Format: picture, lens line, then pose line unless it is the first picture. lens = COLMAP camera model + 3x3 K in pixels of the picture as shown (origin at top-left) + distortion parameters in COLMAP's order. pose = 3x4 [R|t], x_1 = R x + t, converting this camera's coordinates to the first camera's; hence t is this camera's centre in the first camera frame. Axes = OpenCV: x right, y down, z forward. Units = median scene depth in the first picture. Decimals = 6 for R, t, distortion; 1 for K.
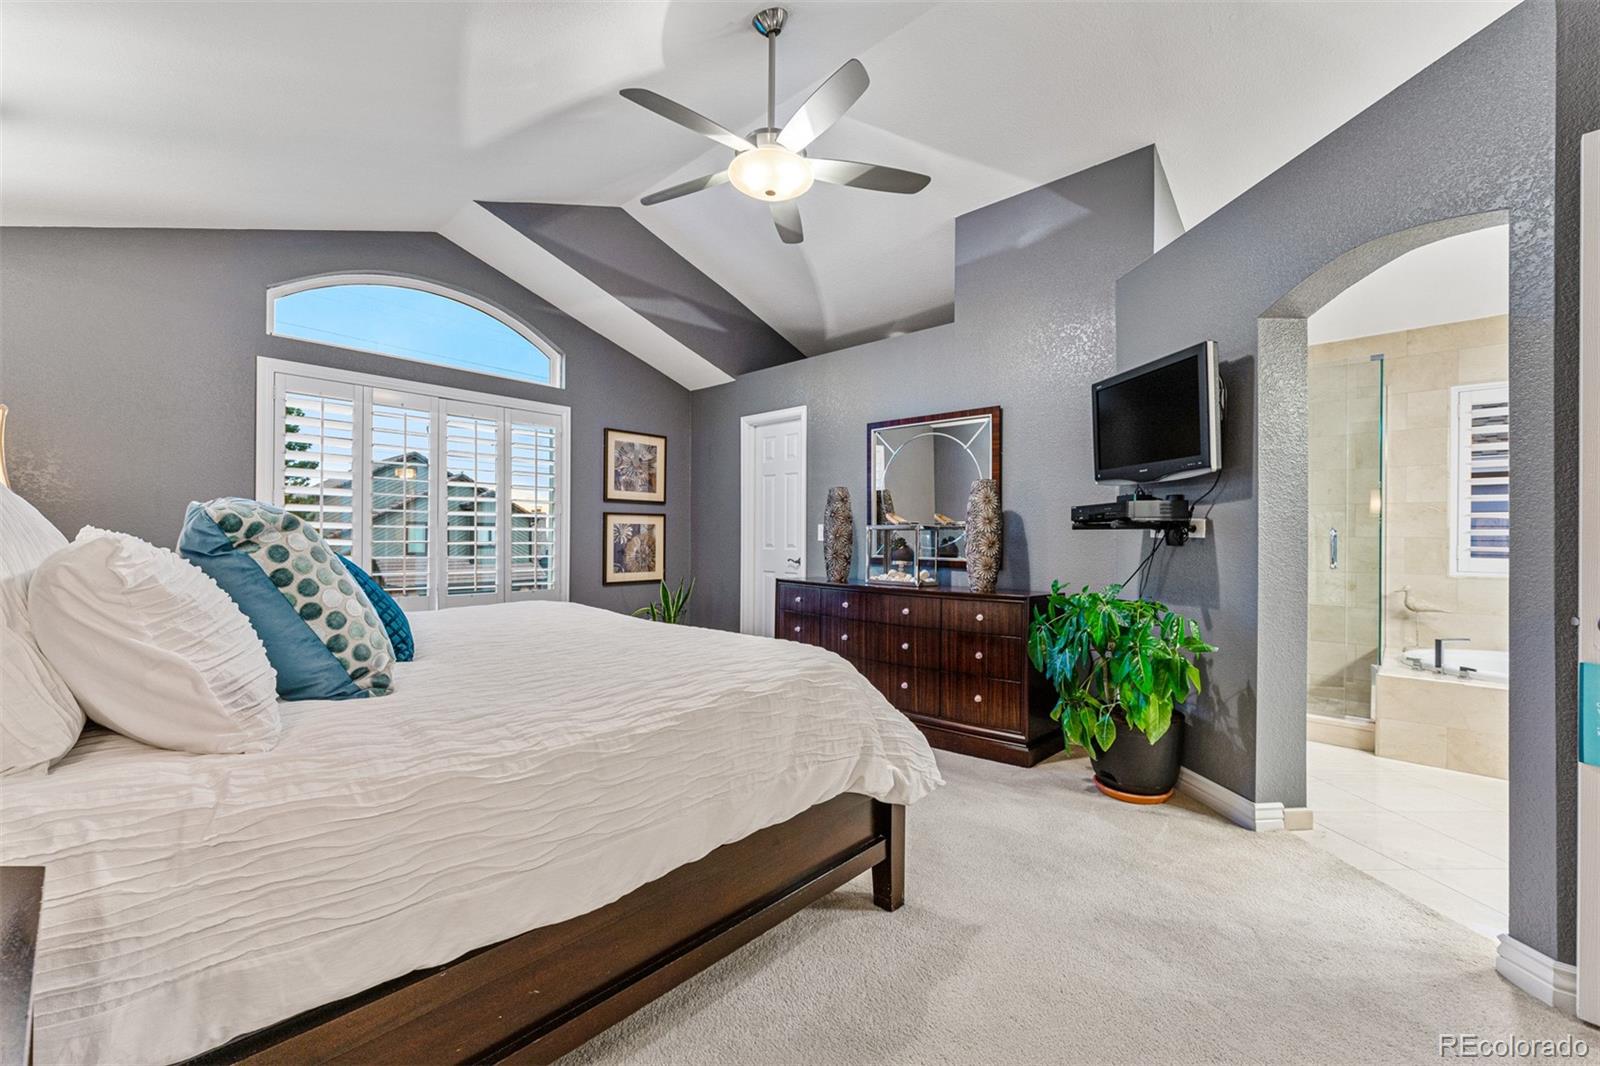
lens RADIAL K [[649.7, 0, 790.3], [0, 649.7, 538.8], [0, 0, 1]] dist [0.002401, -0.000208]
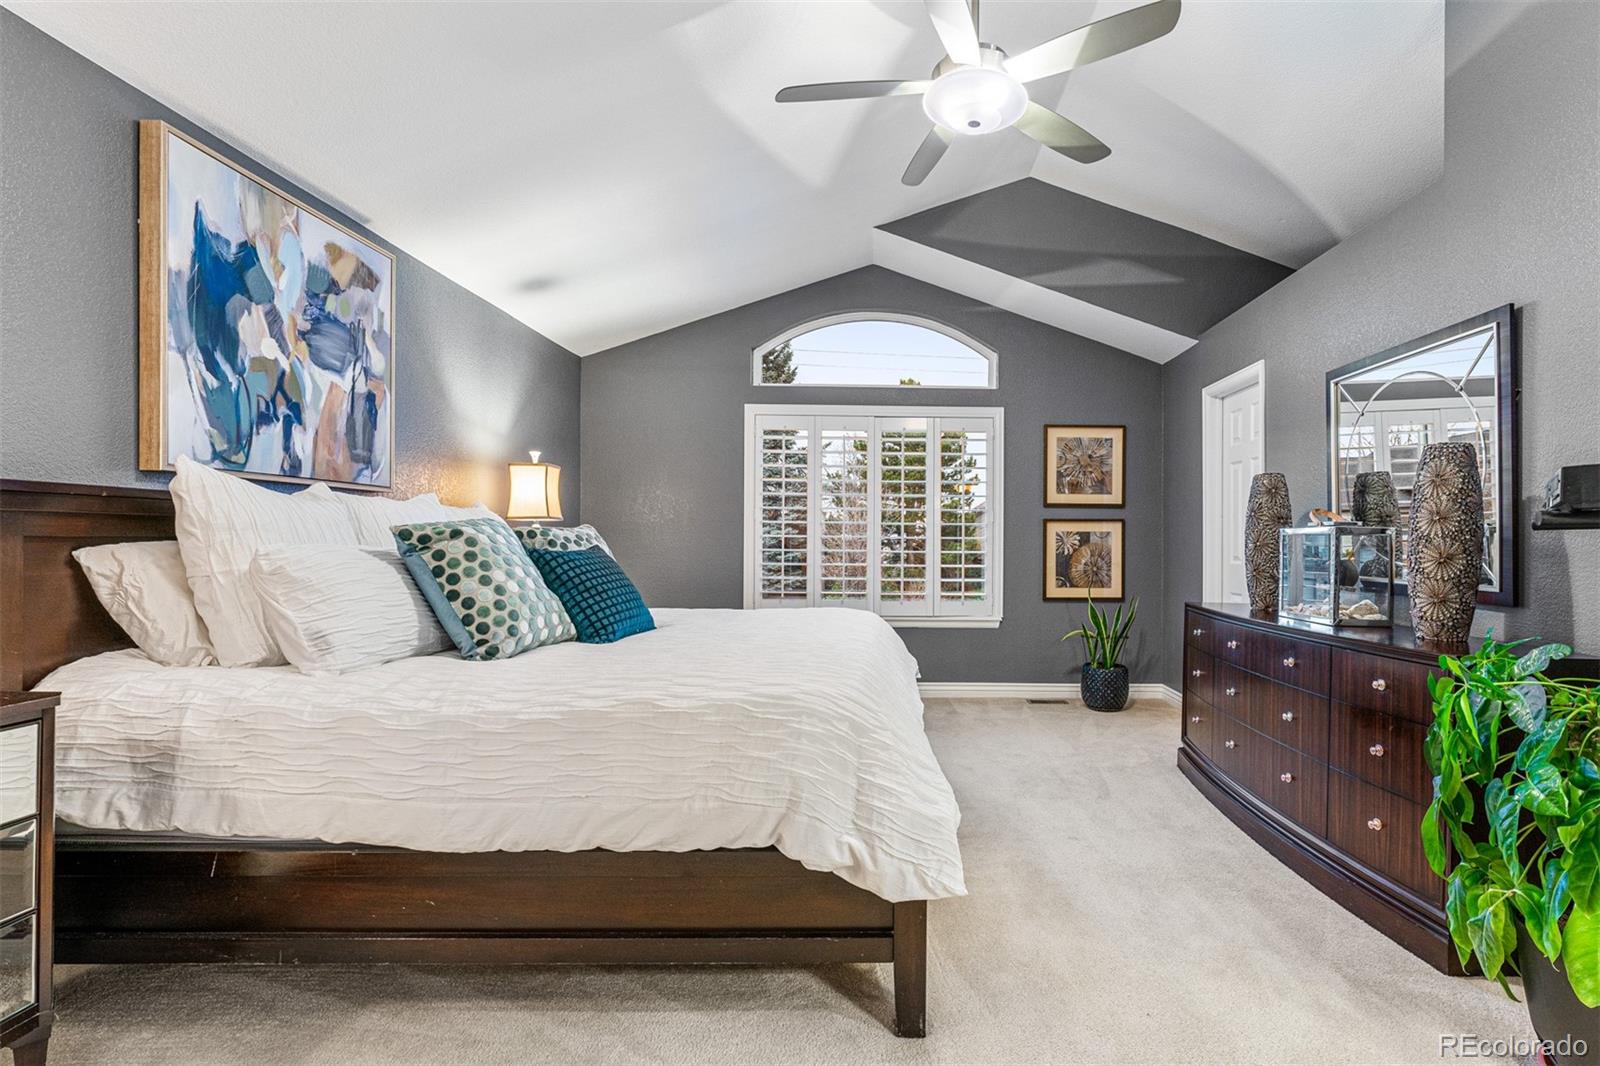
lens RADIAL K [[697.9, 0, 799.8], [0, 697.9, 547.9], [0, 0, 1]] dist [-0.002486, -0.000304]
pose [[0.695980, 0.002087, -0.718059, 0.208267], [-0.003707, 0.999993, -0.000687, 0.000973], [0.718052, 0.003140, 0.695982, 0.109872]]
